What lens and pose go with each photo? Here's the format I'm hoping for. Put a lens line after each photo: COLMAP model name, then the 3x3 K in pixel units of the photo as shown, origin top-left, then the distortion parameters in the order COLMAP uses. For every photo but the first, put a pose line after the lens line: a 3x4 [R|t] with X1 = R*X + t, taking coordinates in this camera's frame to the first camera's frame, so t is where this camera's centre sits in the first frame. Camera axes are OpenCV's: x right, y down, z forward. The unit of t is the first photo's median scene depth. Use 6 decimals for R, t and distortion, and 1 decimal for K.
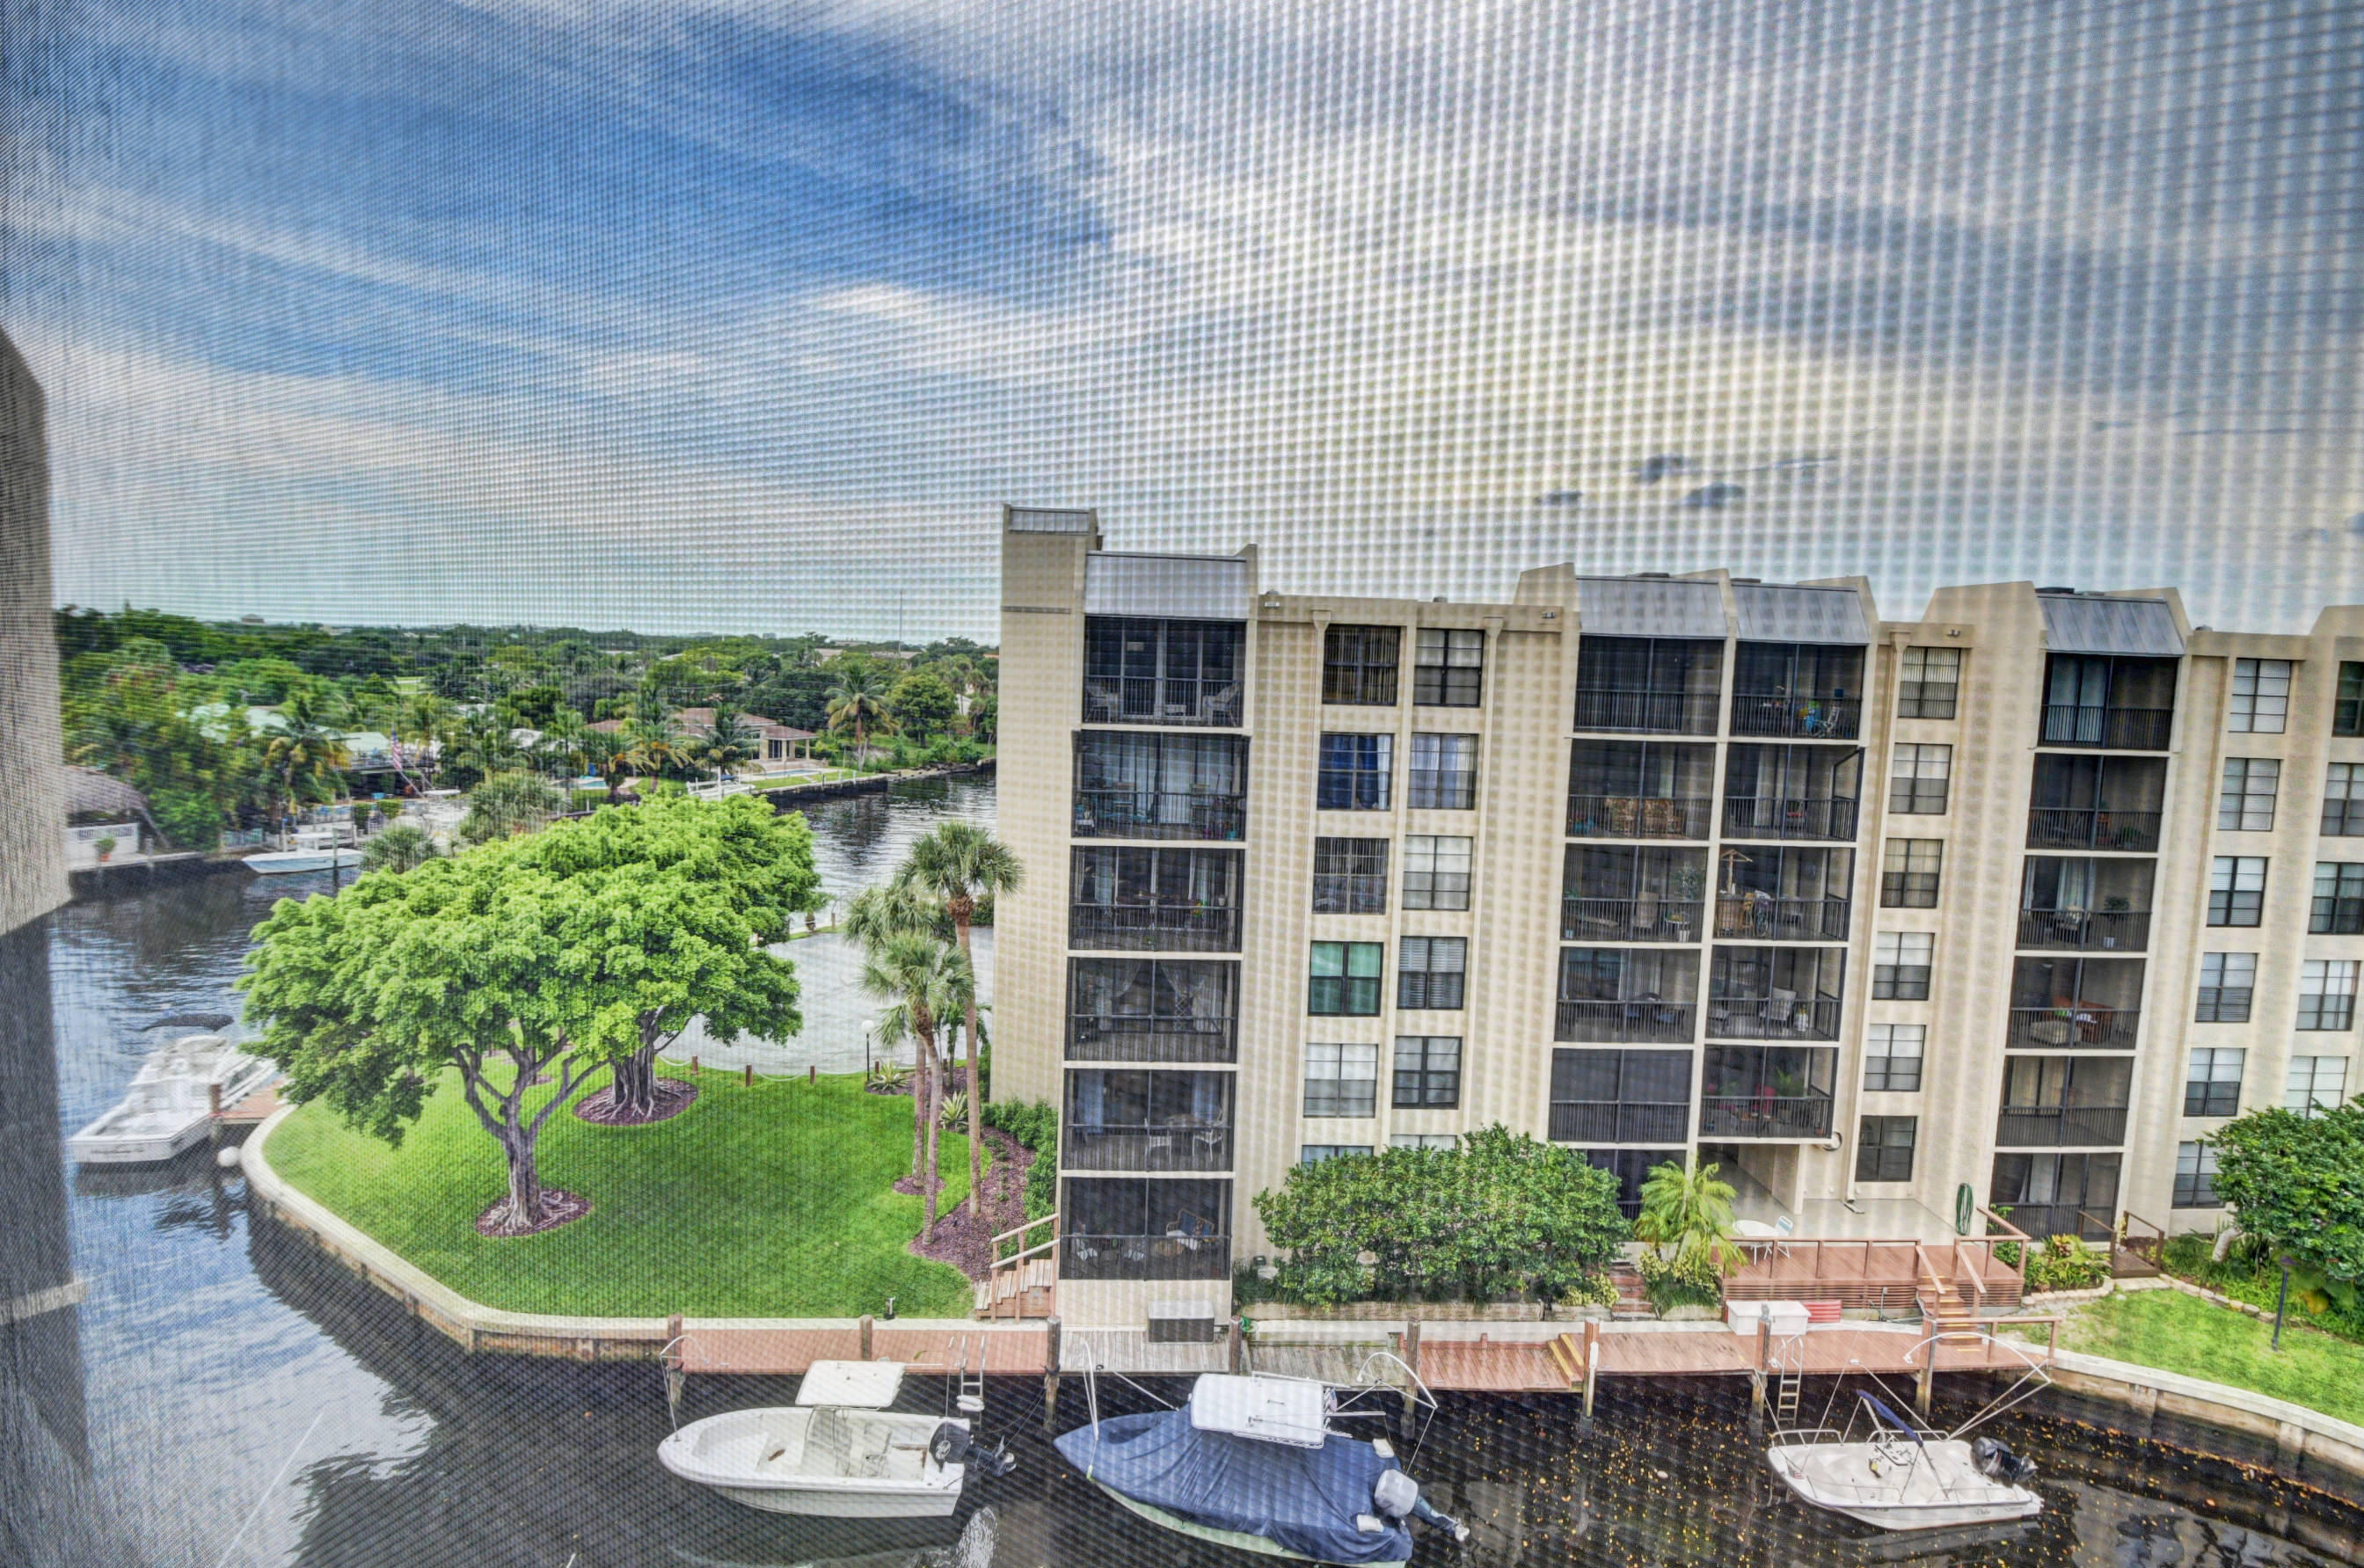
lens RADIAL K [[1239.6, 0, 1196.9], [0, 1239.6, 777.1], [0, 0, 1]] dist [0.035363, -0.047516]
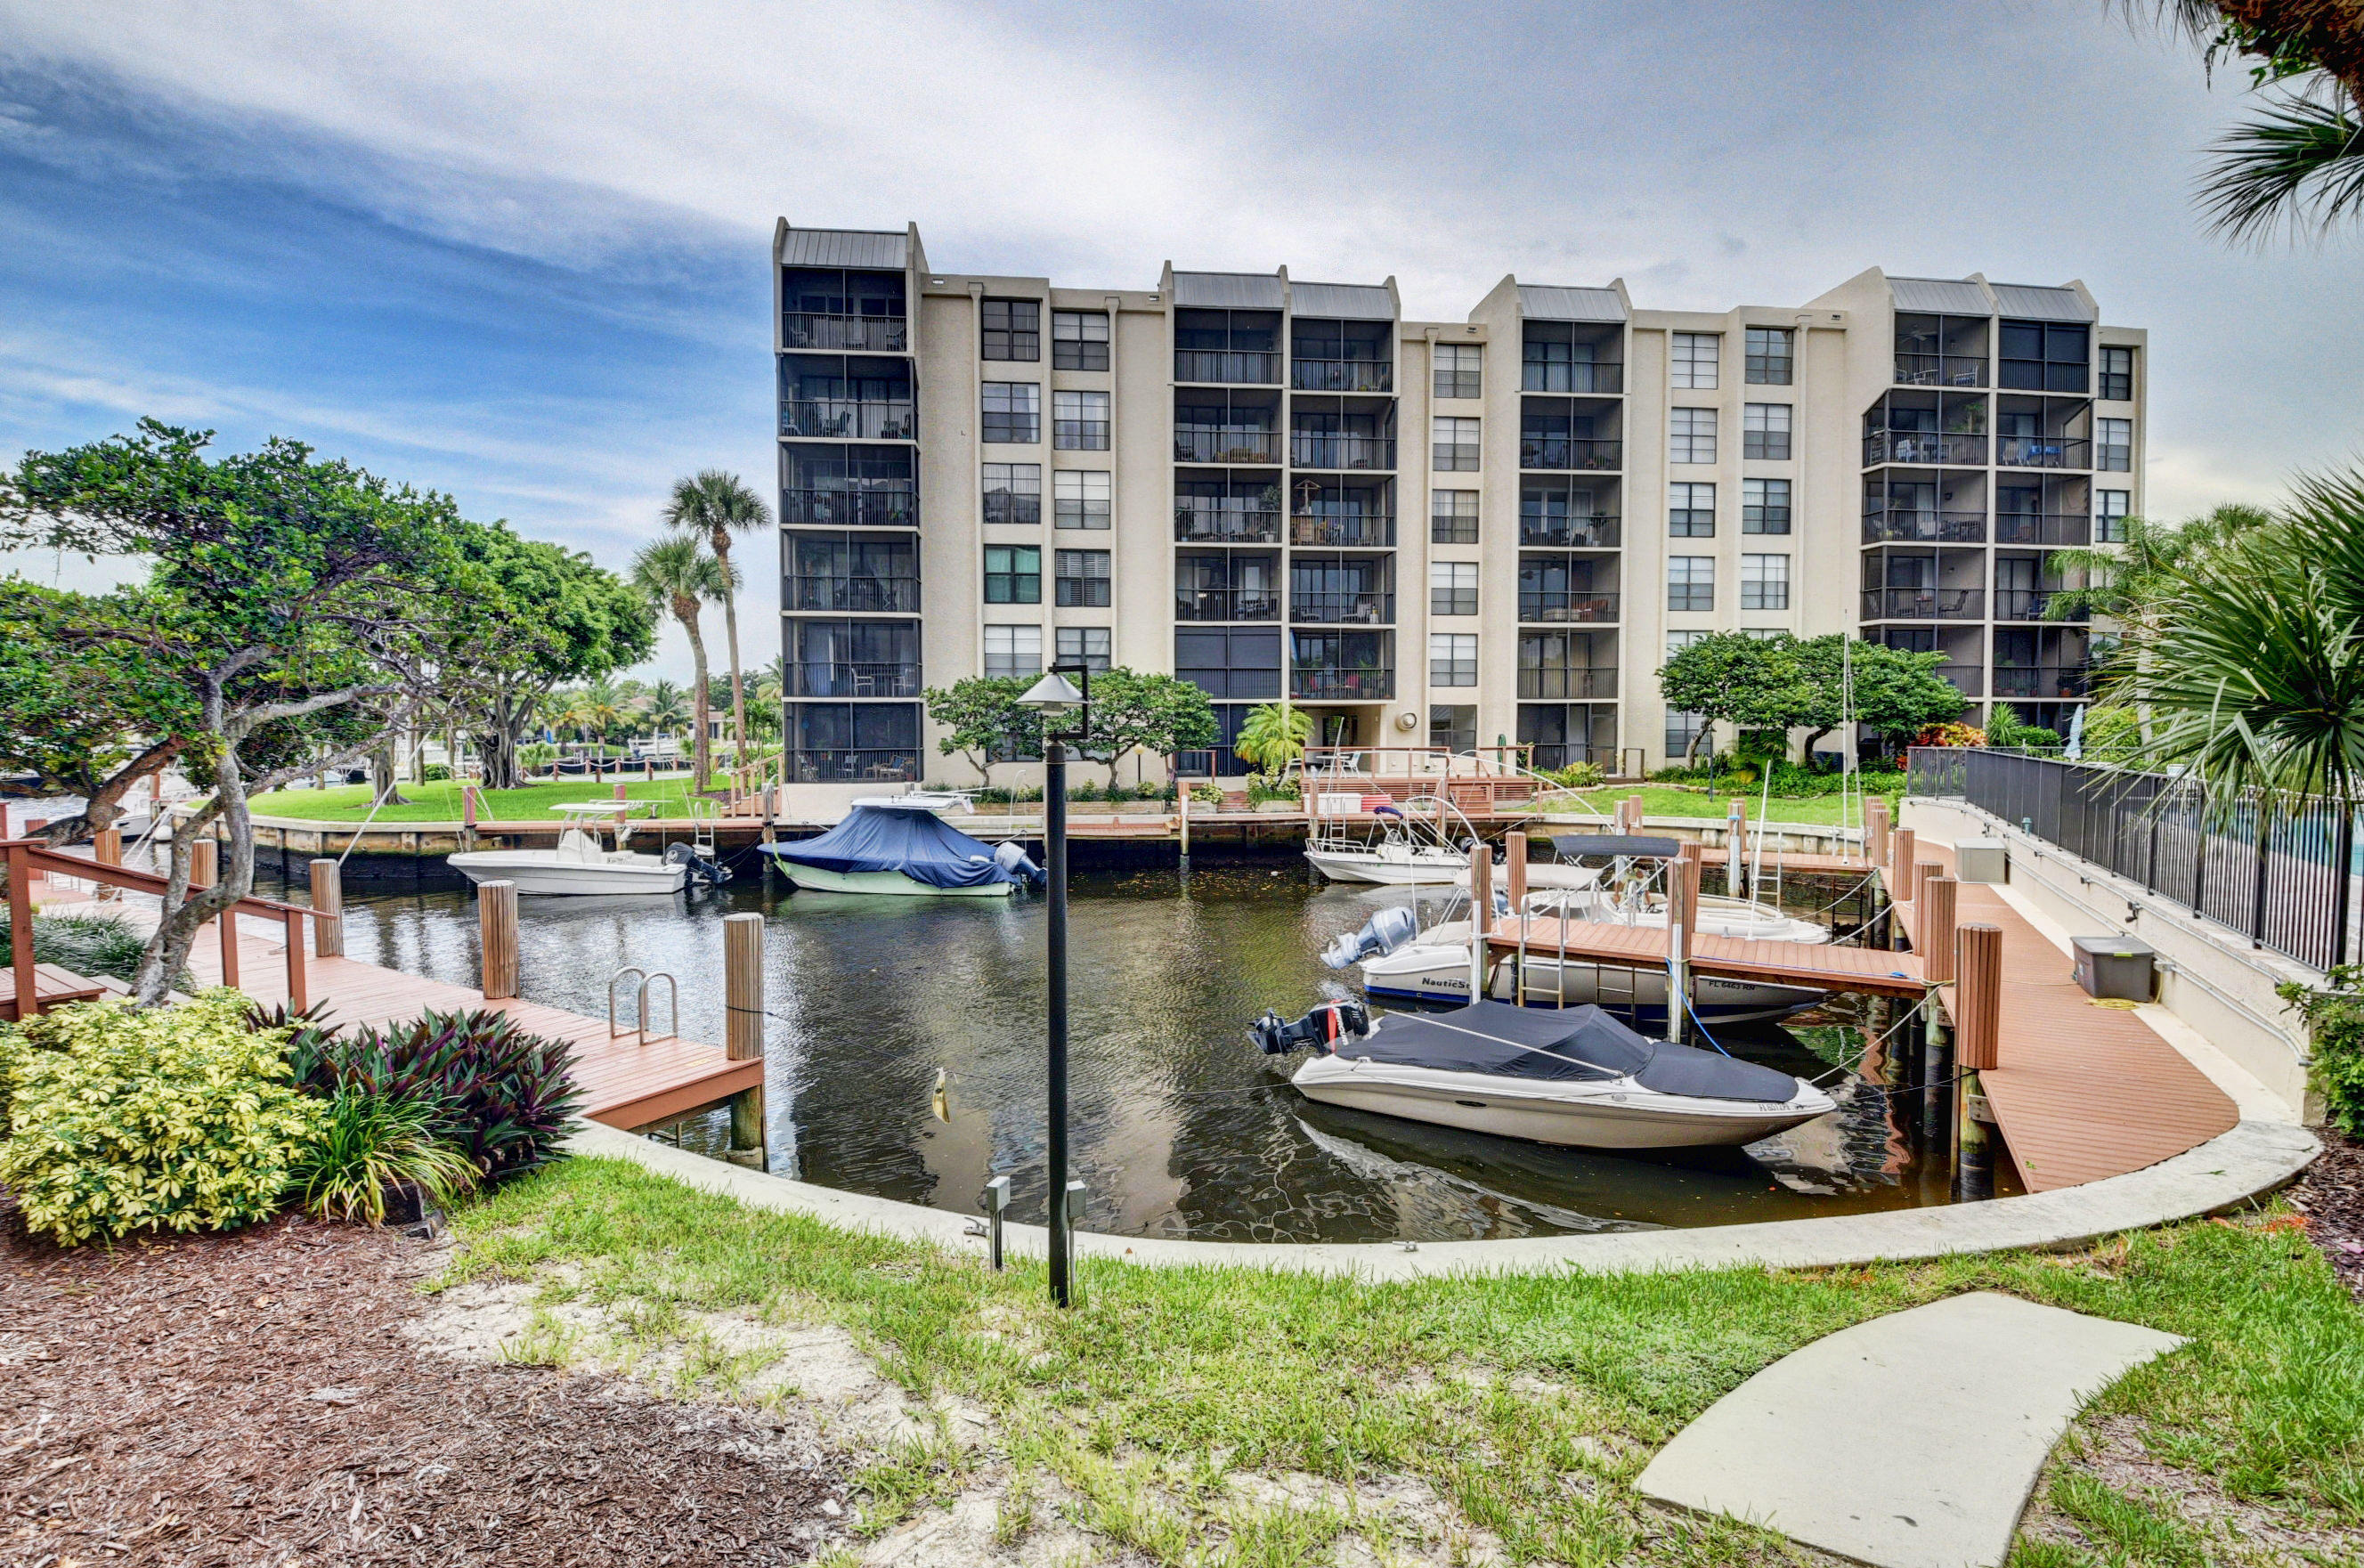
lens RADIAL K [[1080.4, 0, 1174.6], [0, 1080.4, 775.0], [0, 0, 1]] dist [0.018852, -0.028854]
pose [[0.998555, -0.038843, 0.037126, 0.236722], [0.041100, 0.997223, -0.062101, 0.448570], [-0.034611, 0.063537, 0.997379, -0.134042]]
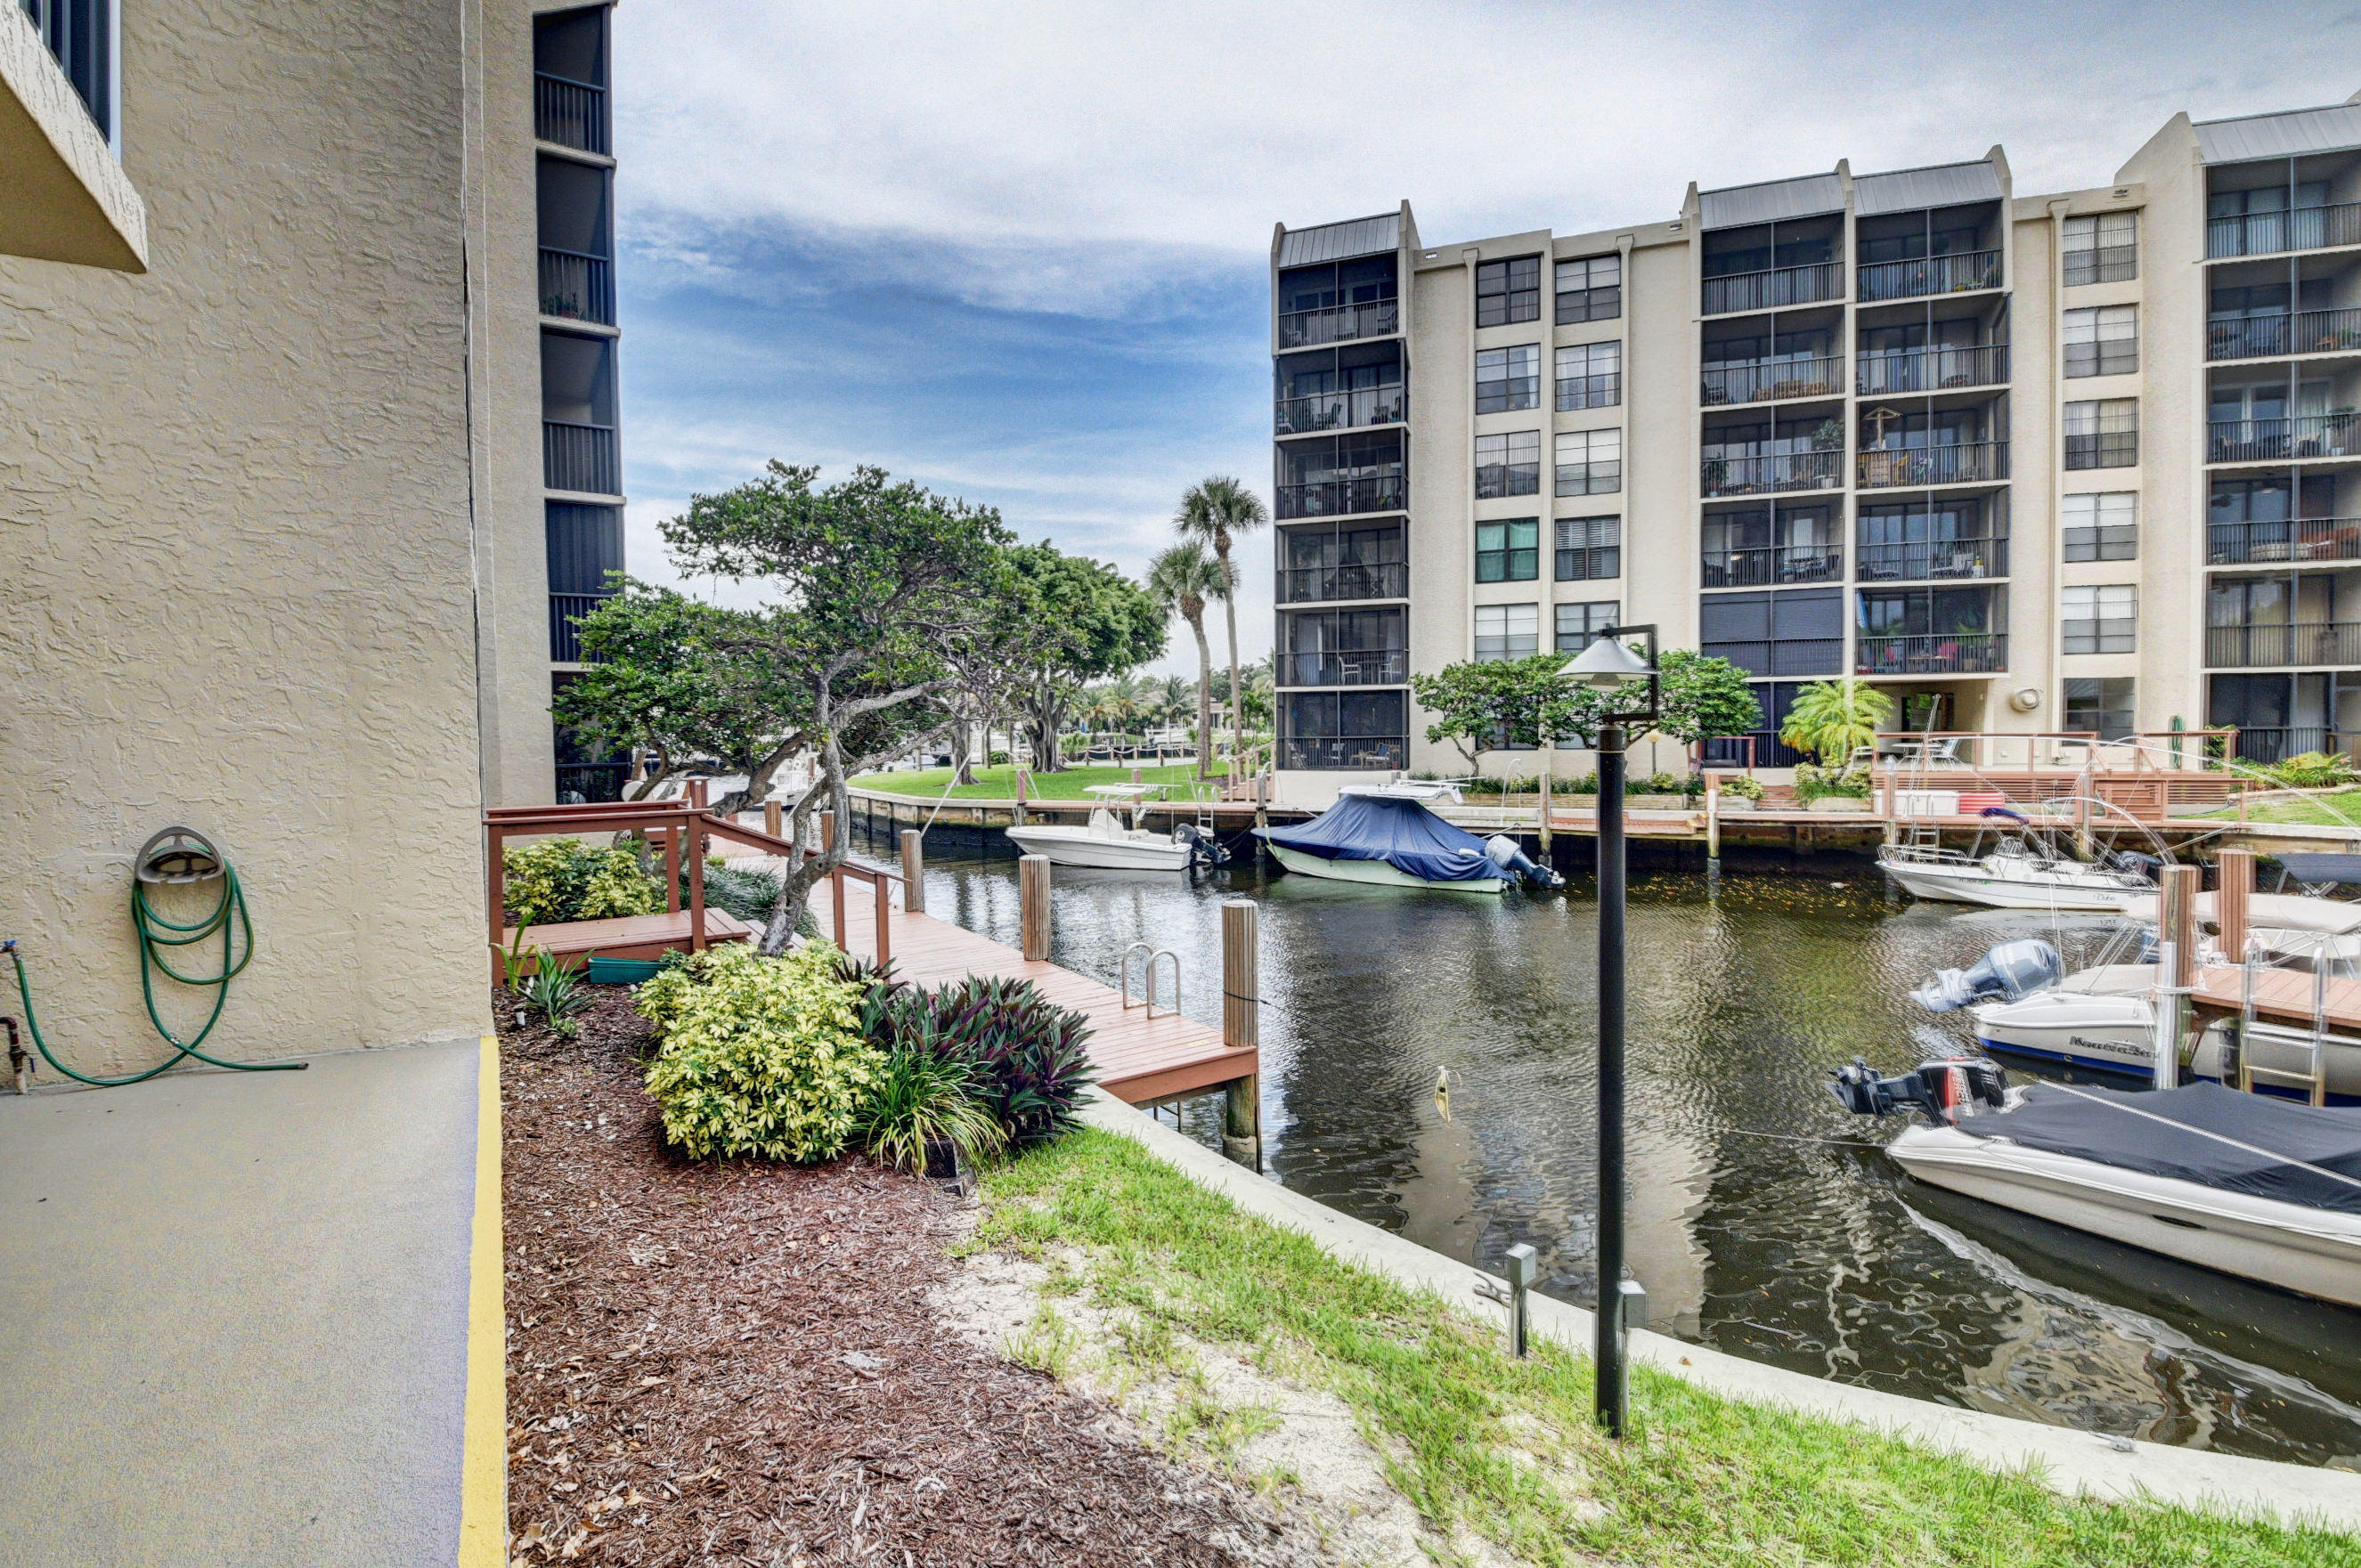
lens RADIAL K [[1050.3, 0, 1167.2], [0, 1050.3, 769.6], [0, 0, 1]] dist [0.000088, -0.015089]
pose [[0.916640, -0.028656, -0.398684, 0.216547], [0.002582, 0.997831, -0.065785, 0.444141], [0.399704, 0.059271, 0.914726, -0.079255]]
